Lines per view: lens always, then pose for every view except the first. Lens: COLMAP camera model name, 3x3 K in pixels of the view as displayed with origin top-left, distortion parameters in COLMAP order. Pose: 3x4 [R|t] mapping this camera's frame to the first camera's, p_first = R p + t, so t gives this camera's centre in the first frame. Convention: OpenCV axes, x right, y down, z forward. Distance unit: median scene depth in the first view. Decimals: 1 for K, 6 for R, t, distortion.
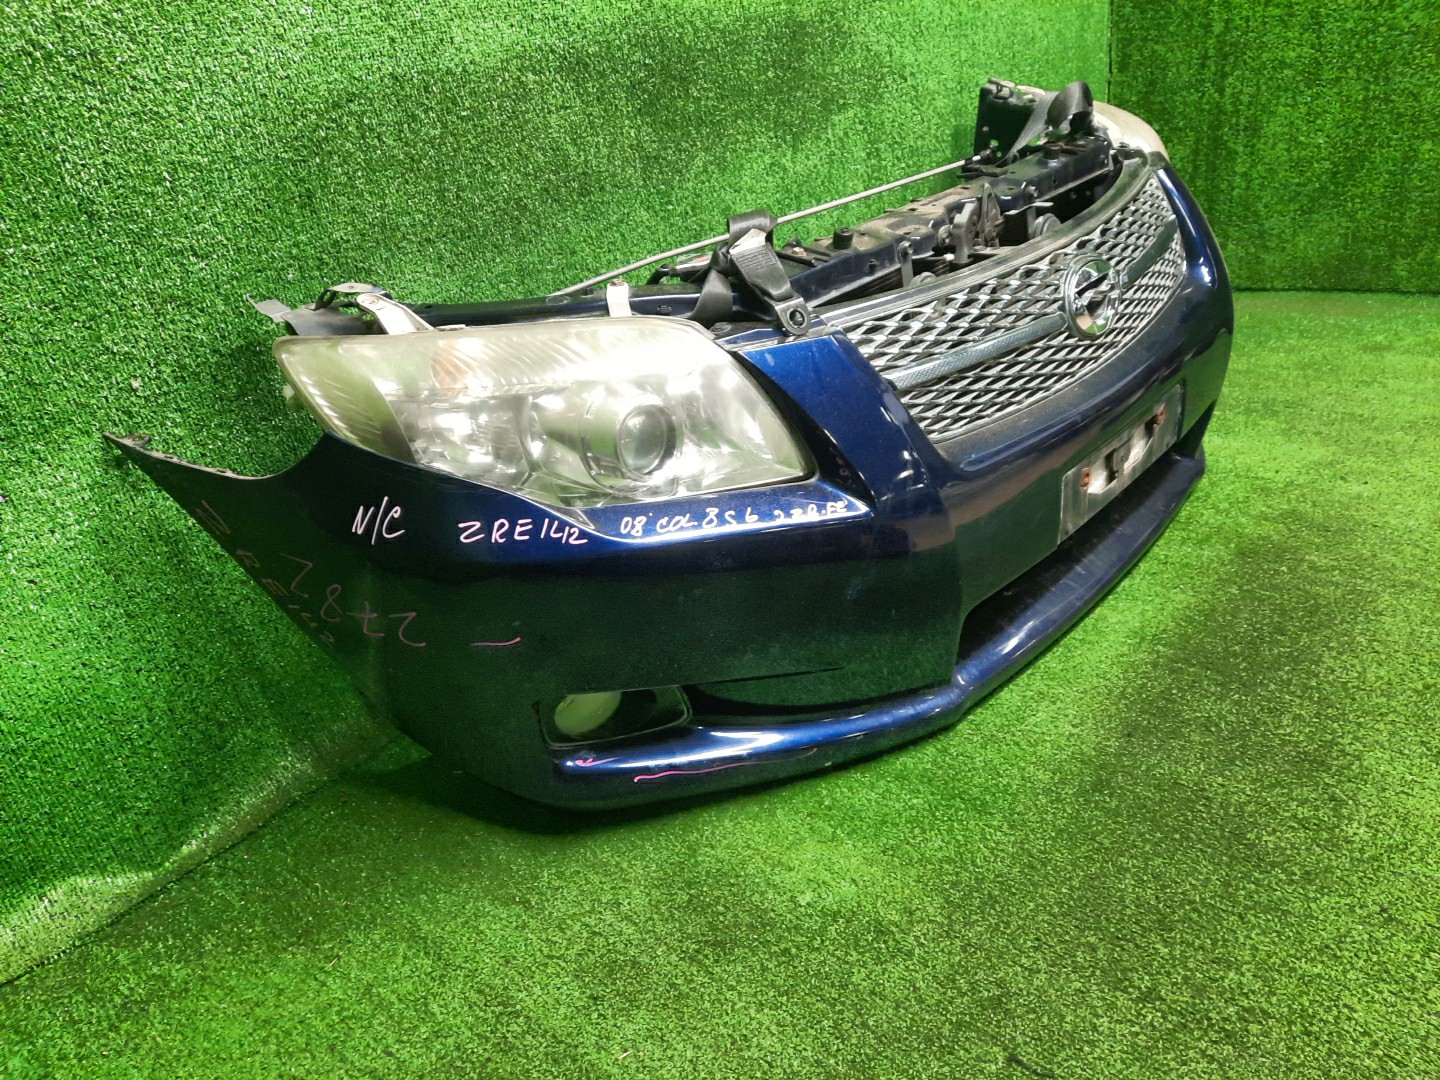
lens RADIAL K [[1104.1, 0, 719.1], [0, 1104.1, 544.7], [0, 0, 1]] dist [0.040971, -0.034043]
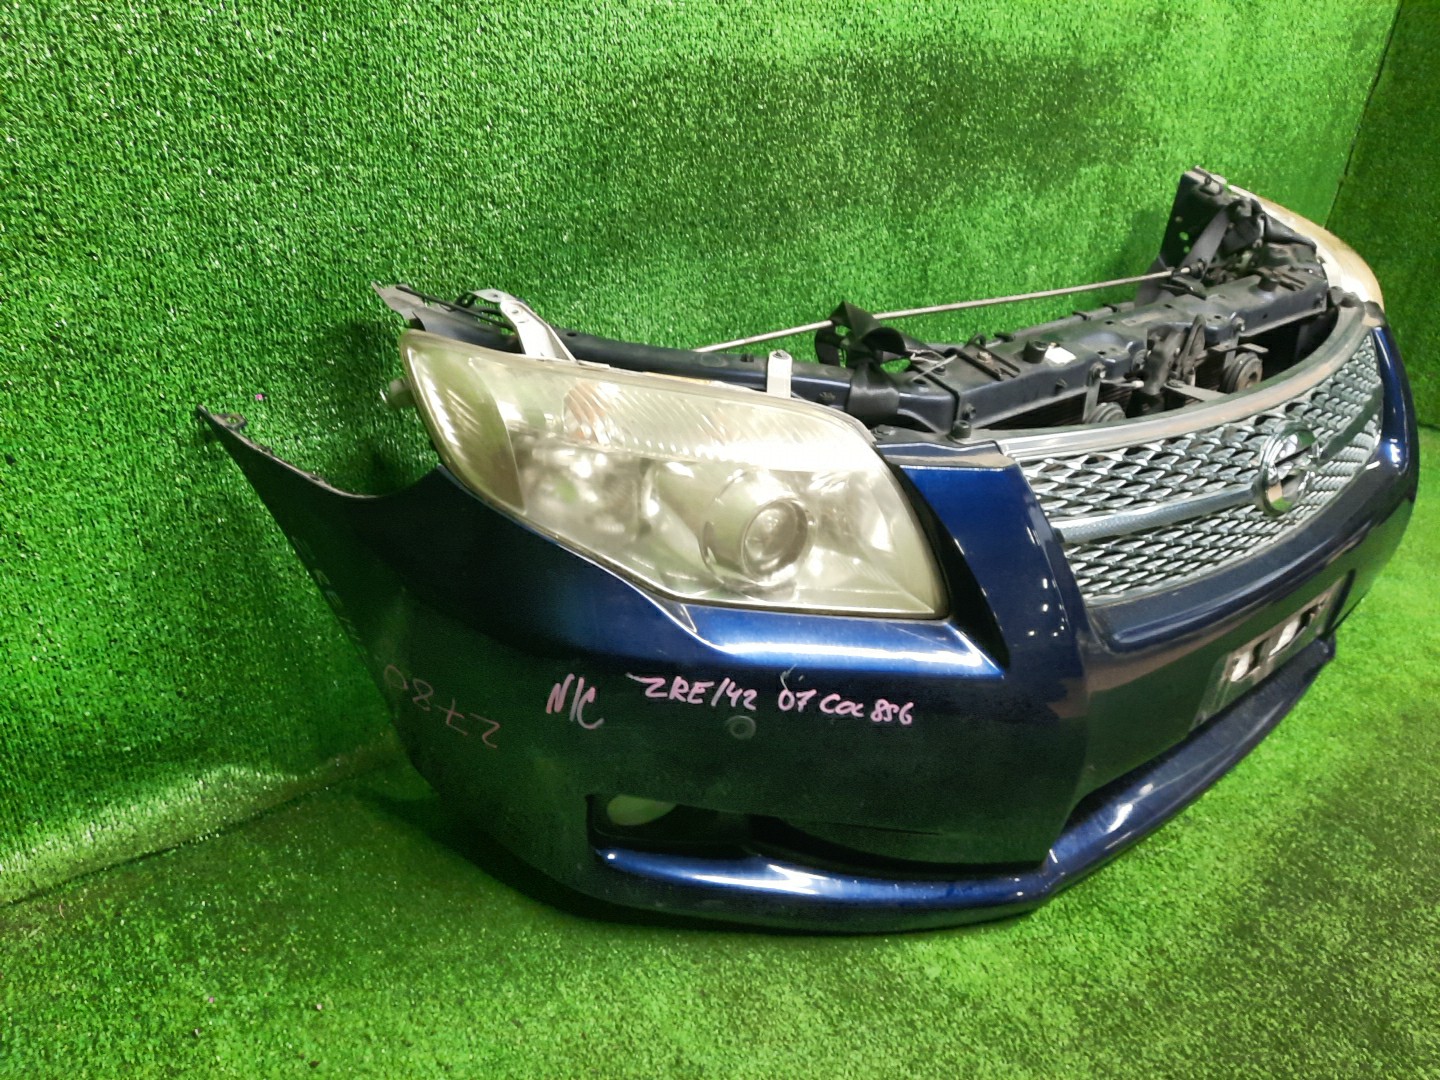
lens RADIAL K [[1104.1, 0, 704.0], [0, 1104.1, 546.3], [0, 0, 1]] dist [0.040971, -0.034043]
pose [[0.971073, 0.236502, -0.032921, -0.176377], [-0.235062, 0.971057, 0.042344, -0.045959], [0.041983, -0.033380, 0.998561, 0.003330]]
